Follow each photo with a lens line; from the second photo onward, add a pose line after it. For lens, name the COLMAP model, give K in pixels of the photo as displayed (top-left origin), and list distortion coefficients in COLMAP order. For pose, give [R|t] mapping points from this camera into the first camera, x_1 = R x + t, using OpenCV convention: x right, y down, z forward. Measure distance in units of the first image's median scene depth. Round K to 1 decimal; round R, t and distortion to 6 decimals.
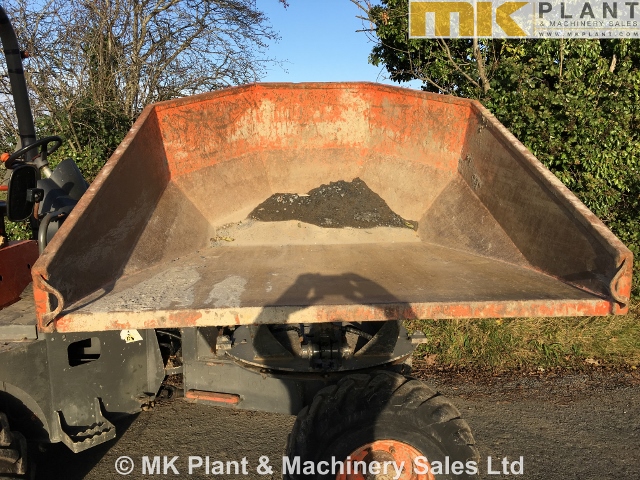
lens RADIAL K [[541.8, 0, 318.9], [0, 541.8, 242.0], [0, 0, 1]] dist [0.075817, -0.088985]
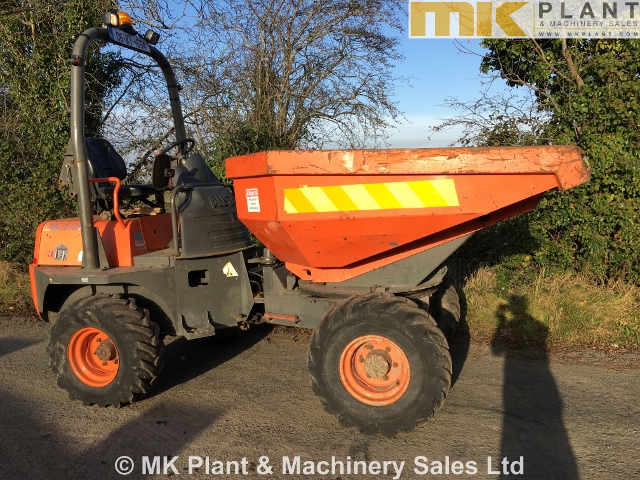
lens RADIAL K [[541.8, 0, 321.5], [0, 541.8, 239.1], [0, 0, 1]] dist [0.075817, -0.088985]
pose [[0.947708, 0.004782, -0.319102, 0.173308], [-0.019155, 0.998937, -0.041919, 0.070158], [0.318562, 0.045839, 0.946793, -0.146724]]
